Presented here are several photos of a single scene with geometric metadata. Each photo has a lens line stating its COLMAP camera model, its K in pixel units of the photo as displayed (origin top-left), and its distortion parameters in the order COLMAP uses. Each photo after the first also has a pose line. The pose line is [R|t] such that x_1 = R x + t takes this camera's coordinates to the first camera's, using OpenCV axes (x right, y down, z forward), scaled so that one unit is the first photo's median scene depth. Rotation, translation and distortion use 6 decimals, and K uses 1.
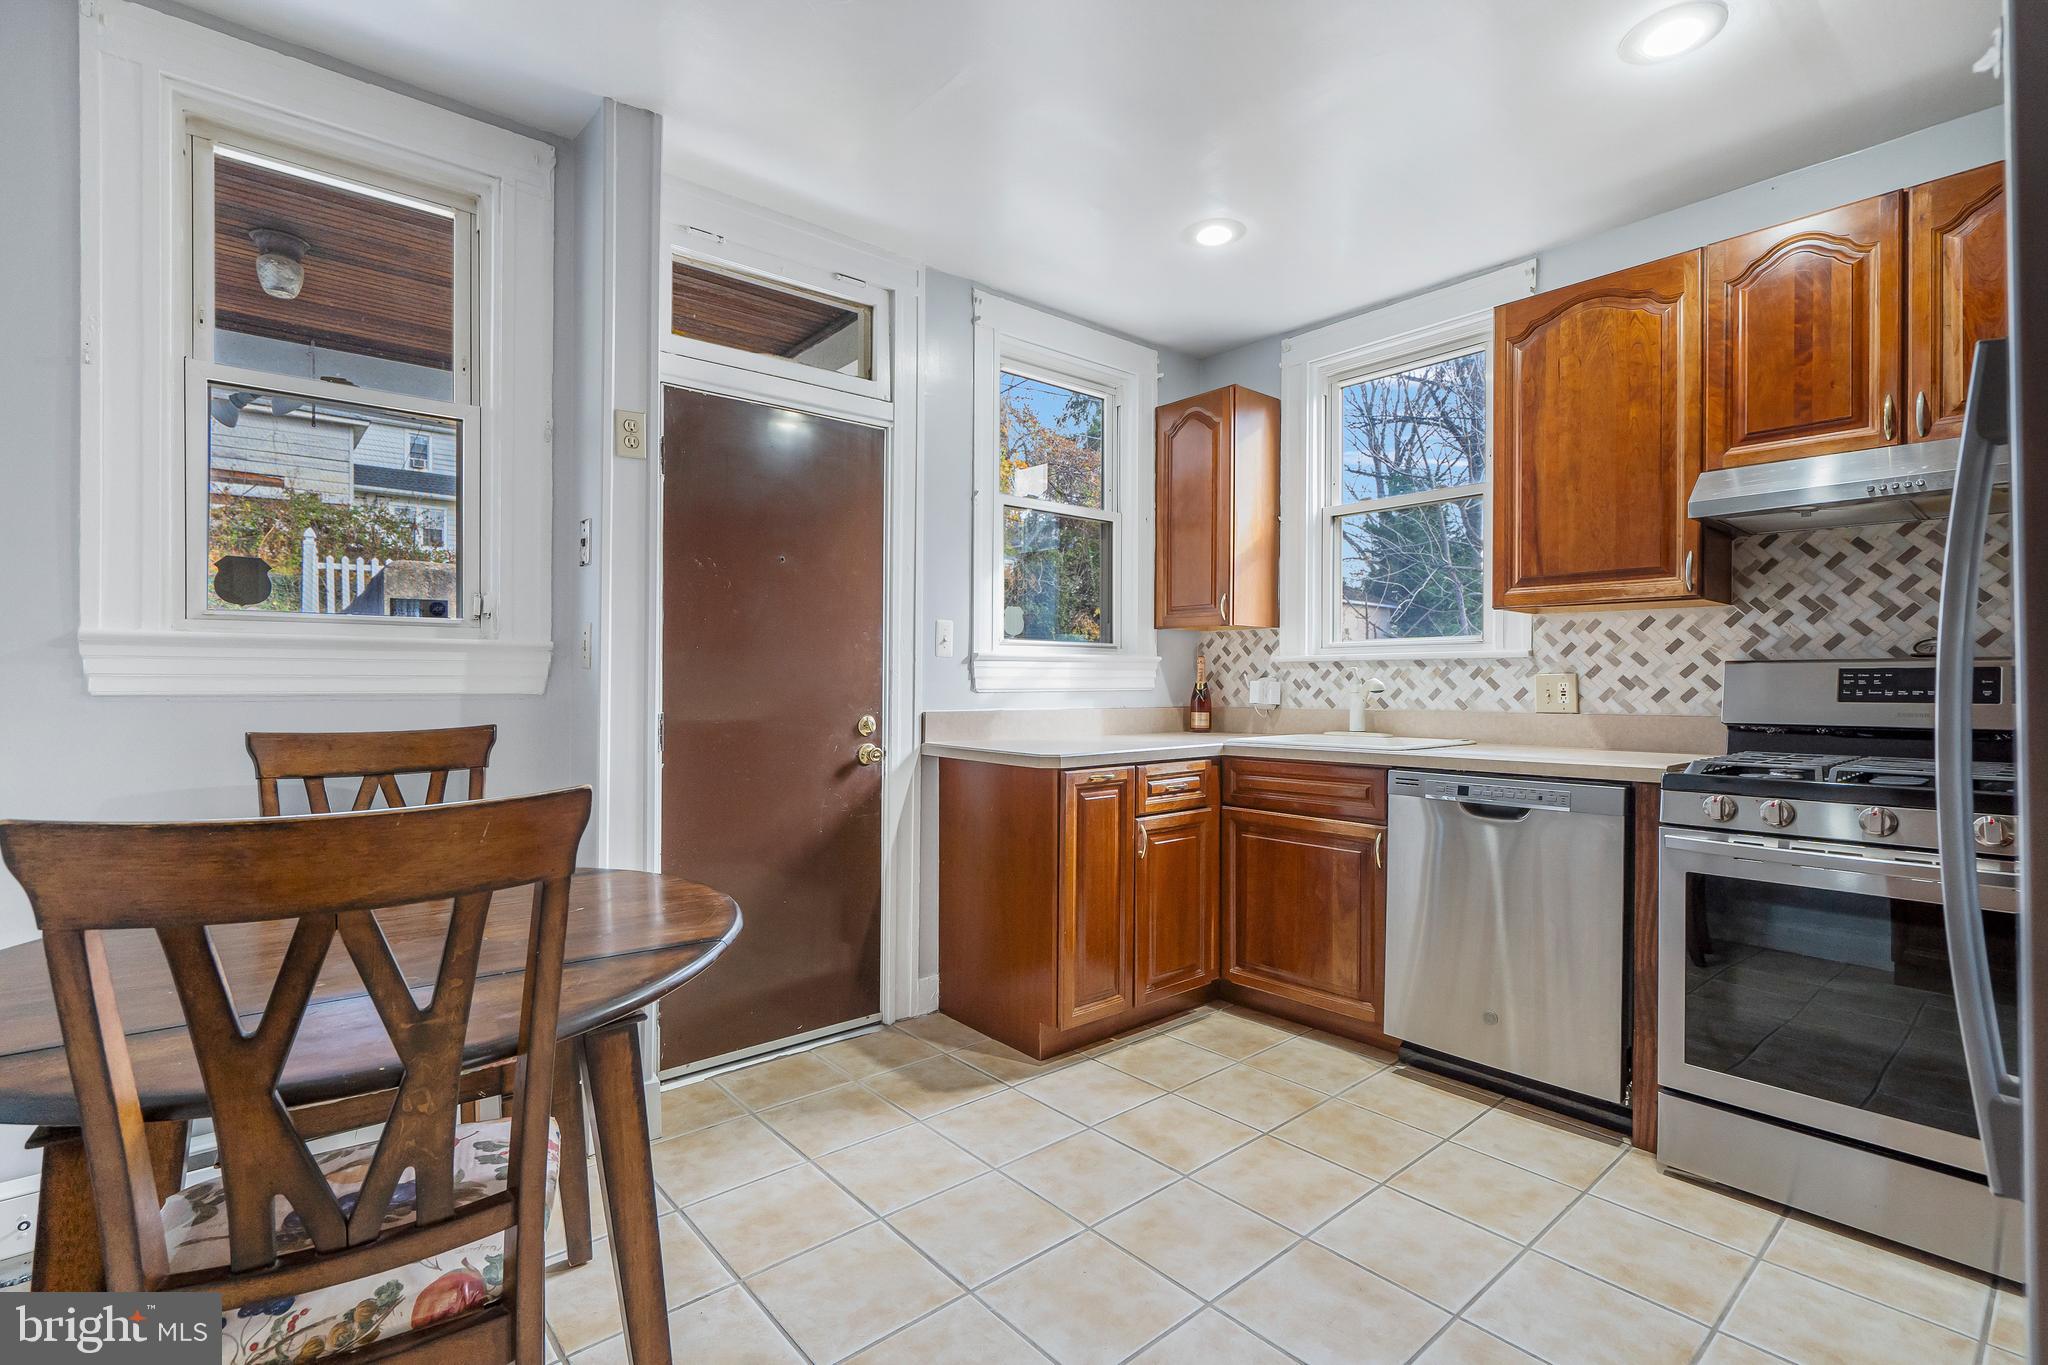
lens RADIAL K [[958.7, 0, 1029.6], [0, 958.7, 709.7], [0, 0, 1]] dist [-0.005652, 0.000633]
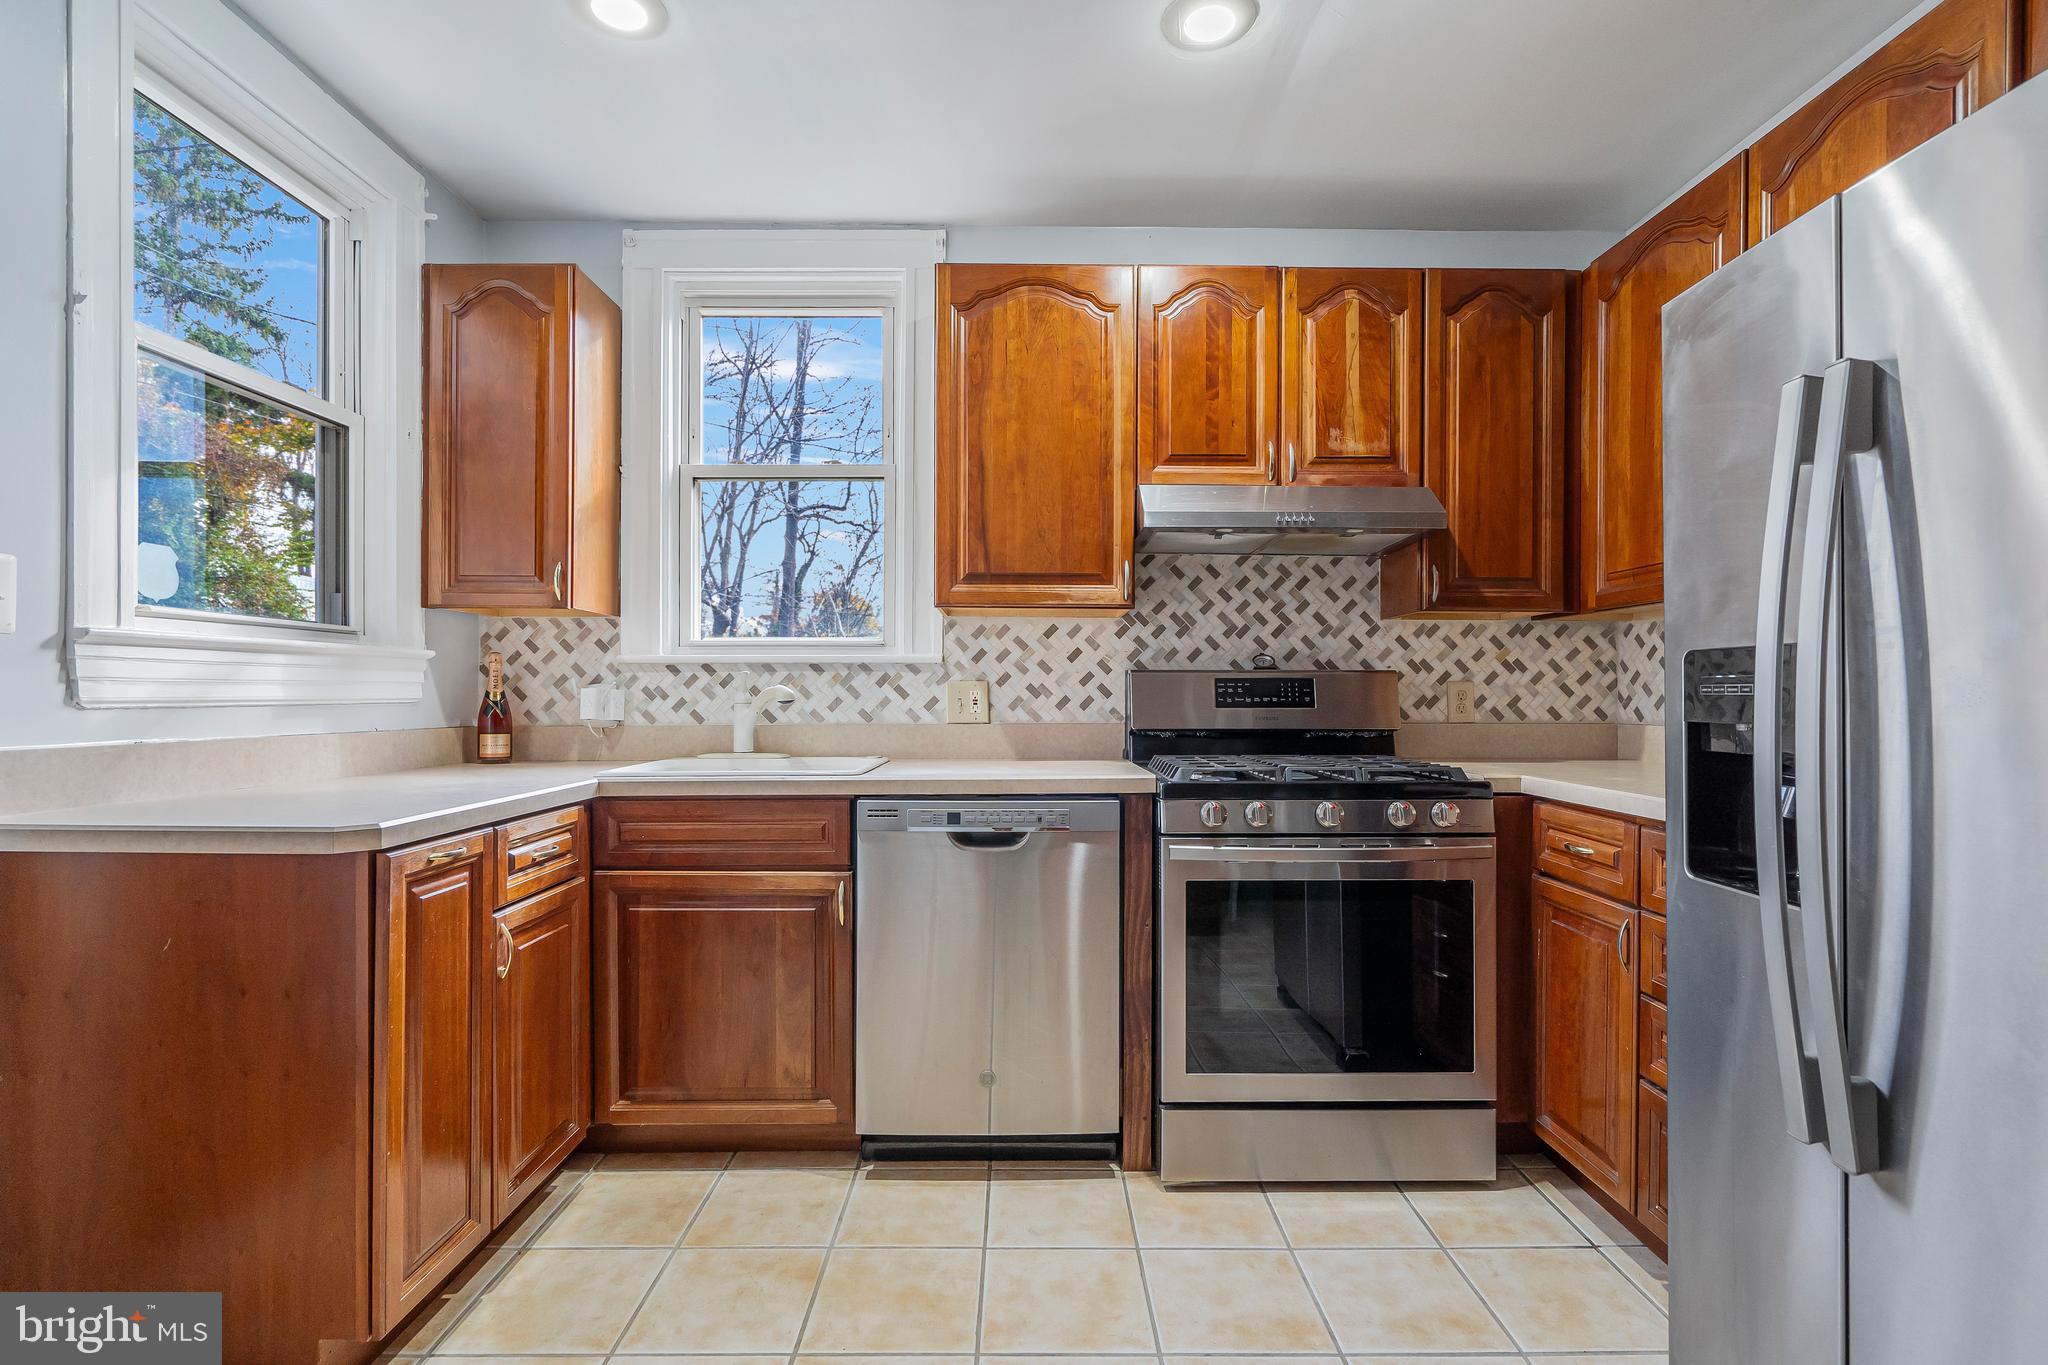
lens RADIAL K [[958.7, 0, 1029.6], [0, 958.7, 709.7], [0, 0, 1]] dist [-0.005652, 0.000633]
pose [[0.643443, -0.012516, 0.765392, -0.136266], [0.021582, 0.999765, -0.001795, -0.007210], [-0.765190, 0.017674, 0.643562, 0.370998]]
